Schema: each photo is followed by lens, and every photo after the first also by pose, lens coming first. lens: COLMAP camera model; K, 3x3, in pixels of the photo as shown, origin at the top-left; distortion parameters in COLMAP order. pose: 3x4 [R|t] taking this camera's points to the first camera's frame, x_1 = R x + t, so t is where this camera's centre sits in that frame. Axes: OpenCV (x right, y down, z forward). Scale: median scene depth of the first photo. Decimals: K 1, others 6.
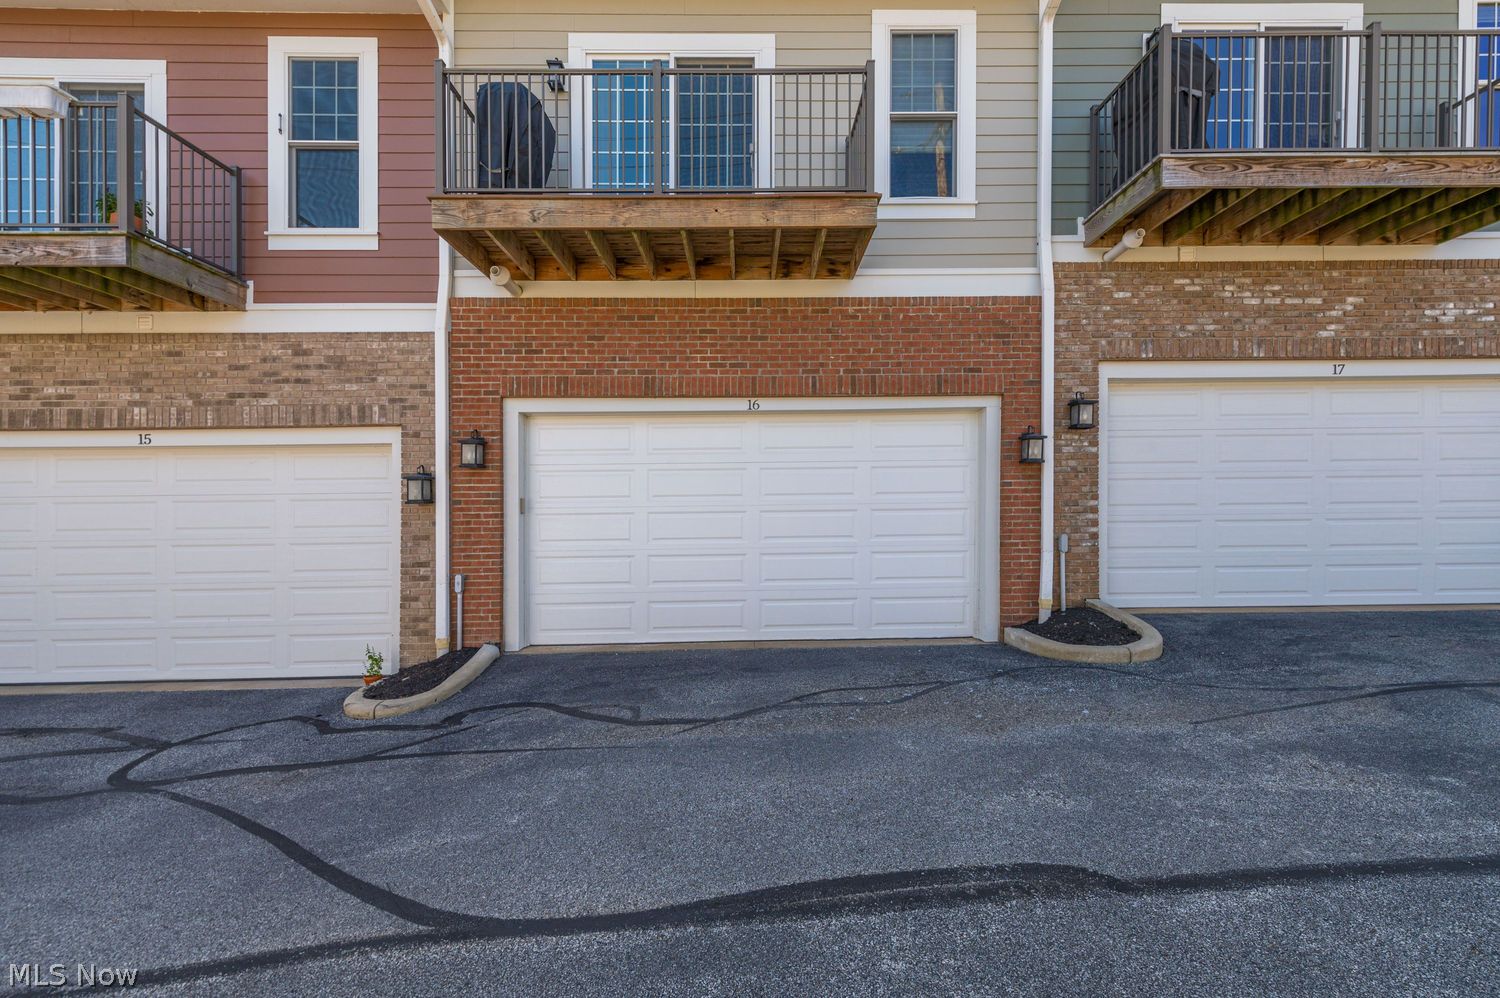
lens RADIAL K [[667.8, 0, 746.8], [0, 667.8, 541.3], [0, 0, 1]] dist [0.012506, -0.004687]
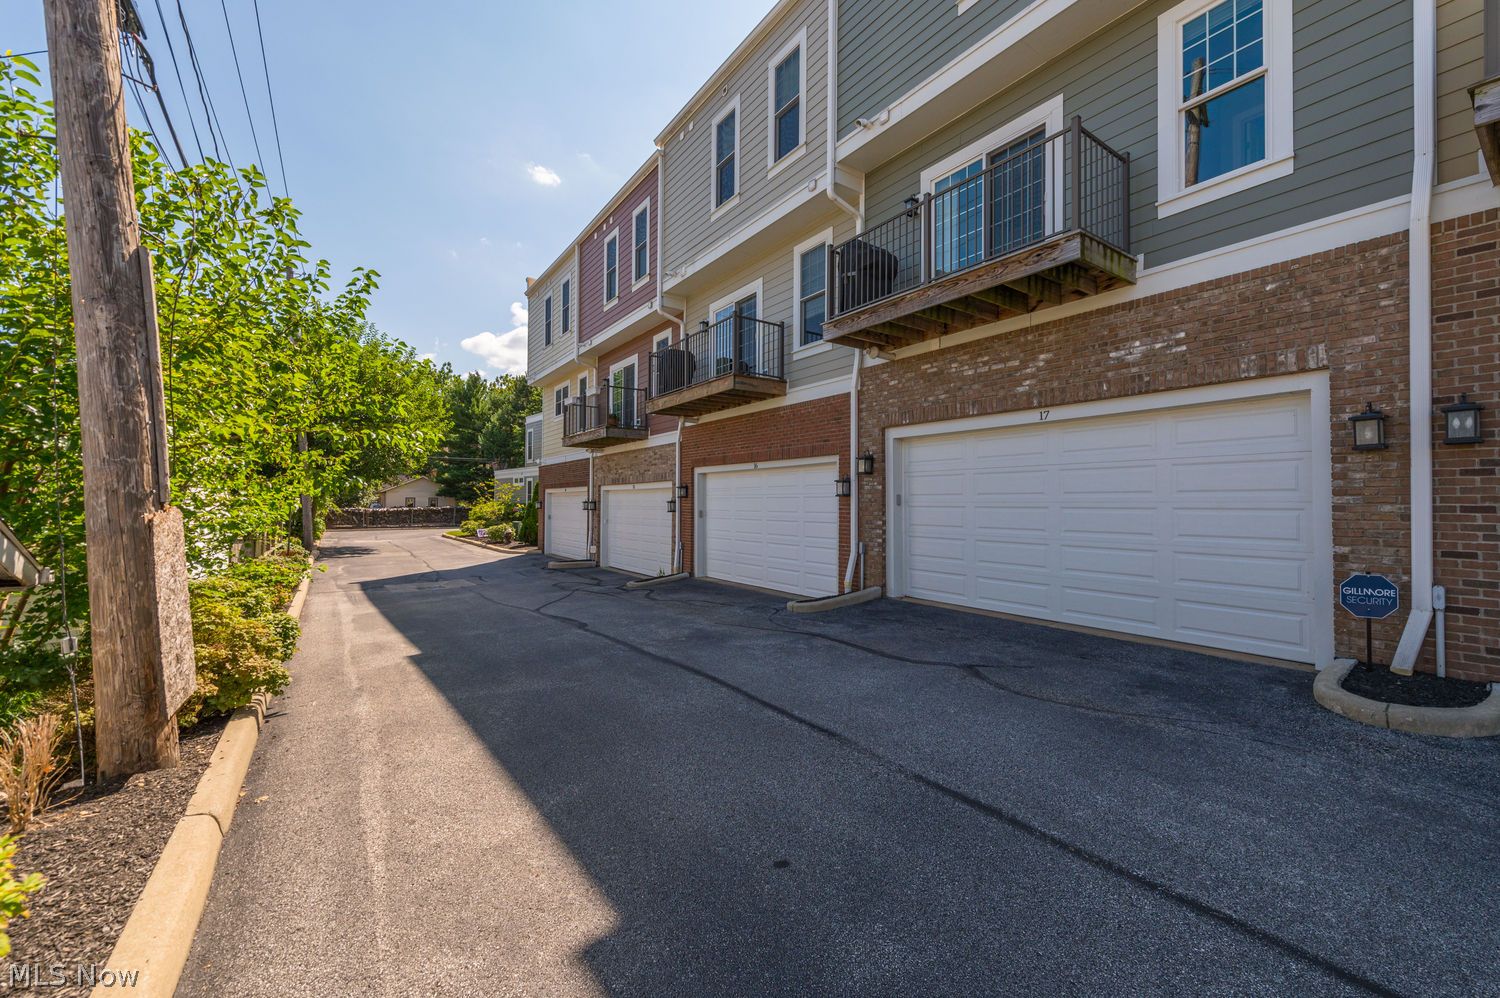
lens RADIAL K [[601.4, 0, 753.9], [0, 601.4, 493.4], [0, 0, 1]] dist [0.000414, 0.000052]
pose [[0.553941, 0.000014, -0.832556, 1.482769], [-0.027022, 0.999473, -0.017962, -0.091751], [0.832117, 0.032448, 0.553650, 0.021474]]
